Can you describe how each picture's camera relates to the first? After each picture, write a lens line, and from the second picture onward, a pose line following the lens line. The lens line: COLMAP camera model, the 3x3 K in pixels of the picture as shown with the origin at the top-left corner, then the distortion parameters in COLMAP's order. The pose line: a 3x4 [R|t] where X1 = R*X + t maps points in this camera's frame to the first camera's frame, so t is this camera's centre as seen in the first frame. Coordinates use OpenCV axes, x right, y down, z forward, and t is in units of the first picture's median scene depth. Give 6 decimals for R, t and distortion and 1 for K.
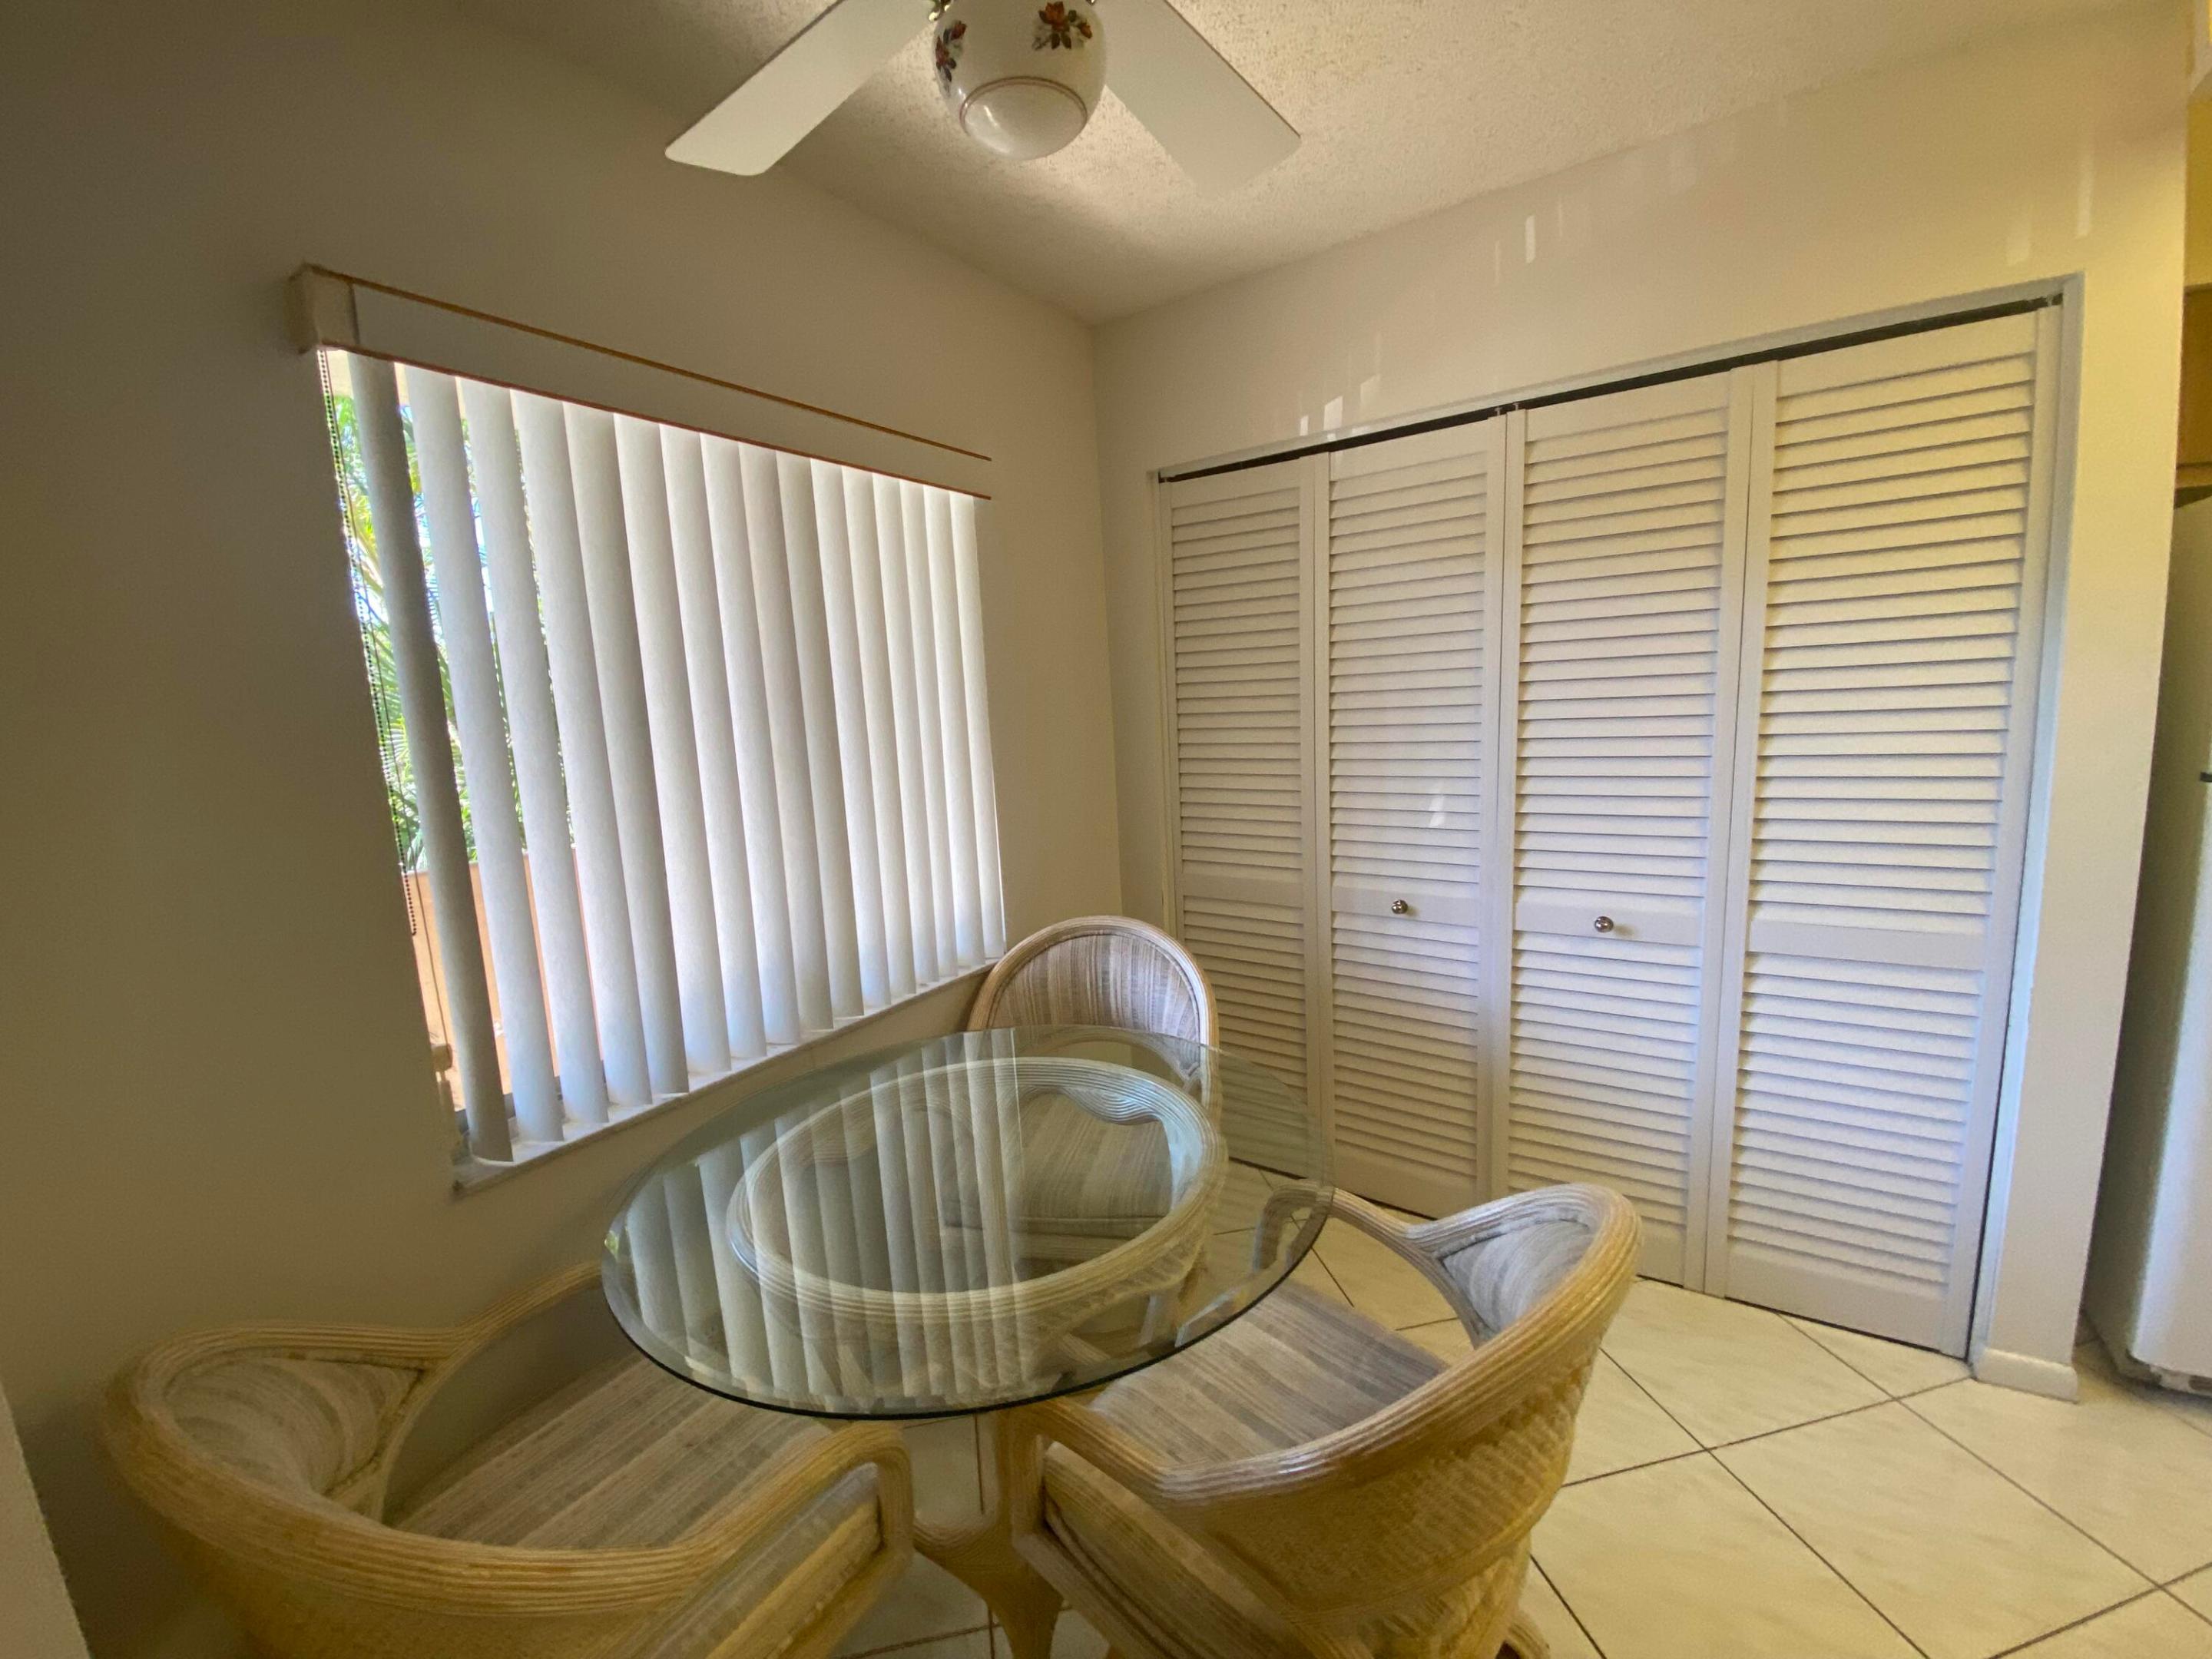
lens RADIAL K [[899.7, 0, 1099.5], [0, 899.7, 836.0], [0, 0, 1]] dist [-0.001046, -0.009706]
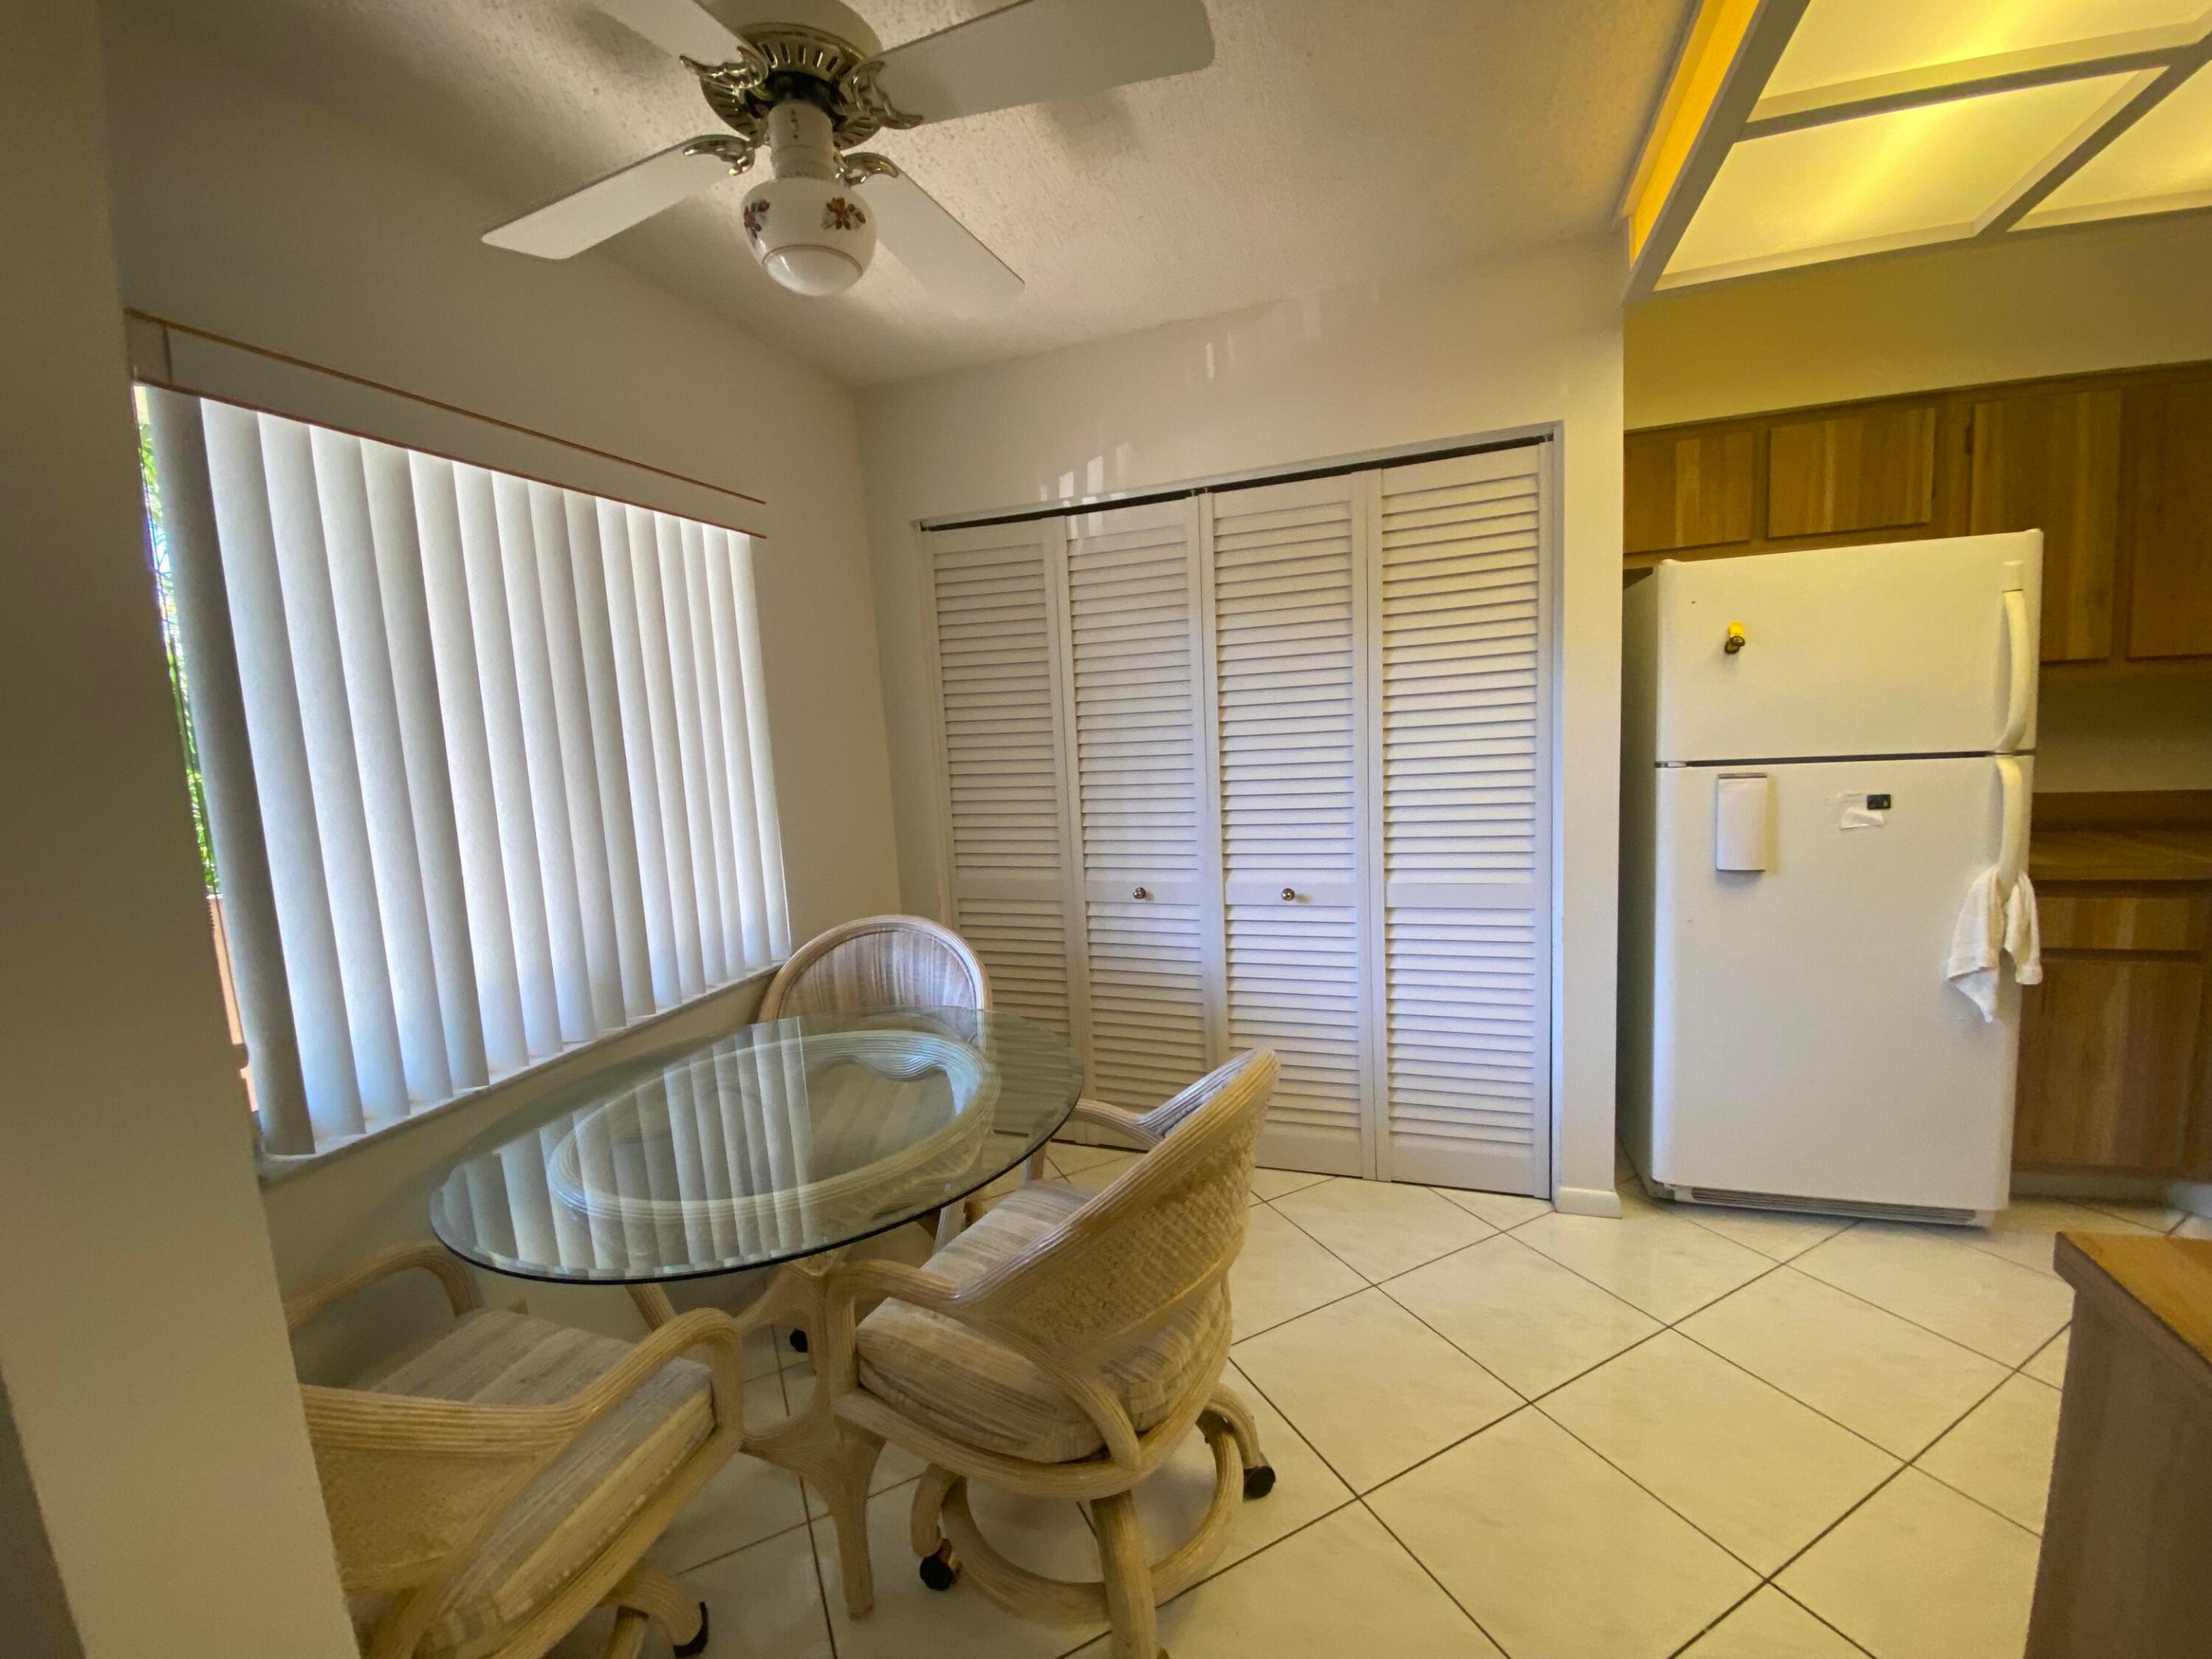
lens RADIAL K [[899.7, 0, 1101.6], [0, 899.7, 836.0], [0, 0, 1]] dist [-0.001046, -0.009706]
pose [[0.967113, -0.032182, 0.252302, -0.018242], [0.042701, 0.998427, -0.036328, 0.057188], [-0.250737, 0.045907, 0.966966, -0.193599]]
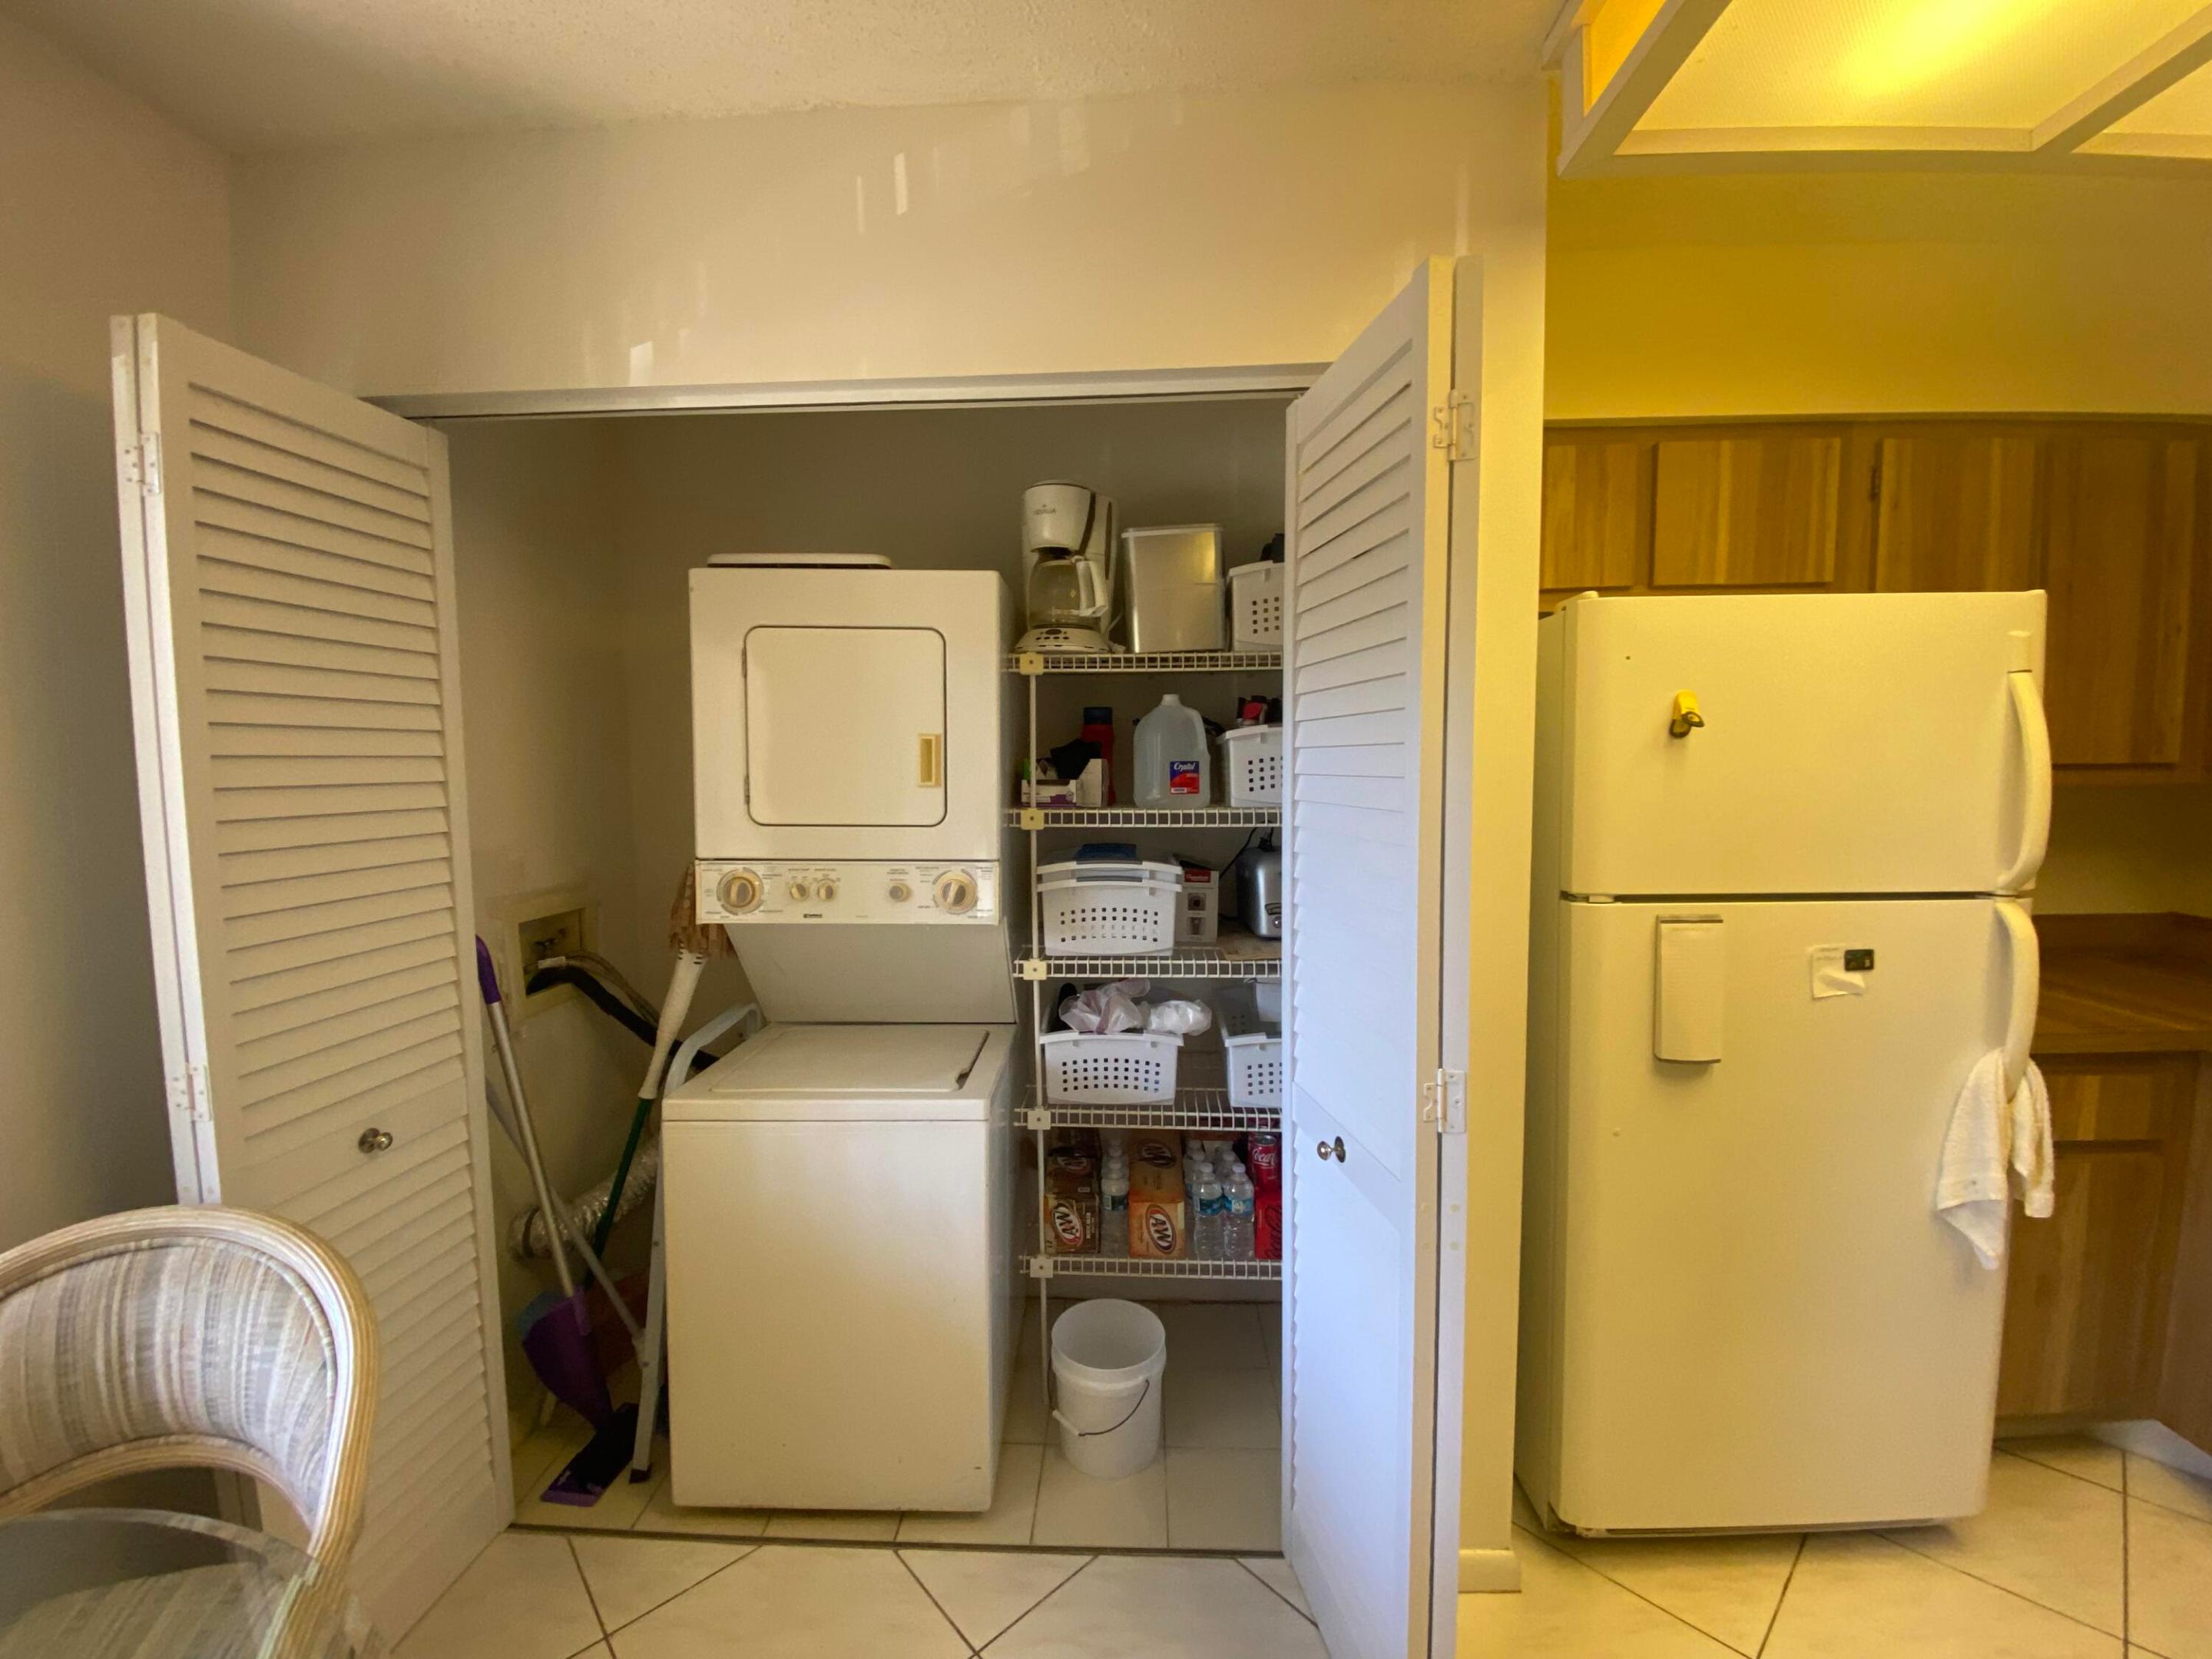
lens RADIAL K [[899.7, 0, 1094.0], [0, 899.7, 822.5], [0, 0, 1]] dist [-0.001046, -0.009706]
pose [[0.849963, 0.005855, 0.526810, 0.253719], [0.045324, 0.995418, -0.084190, -0.081832], [-0.524890, 0.095435, 0.845803, 0.377233]]
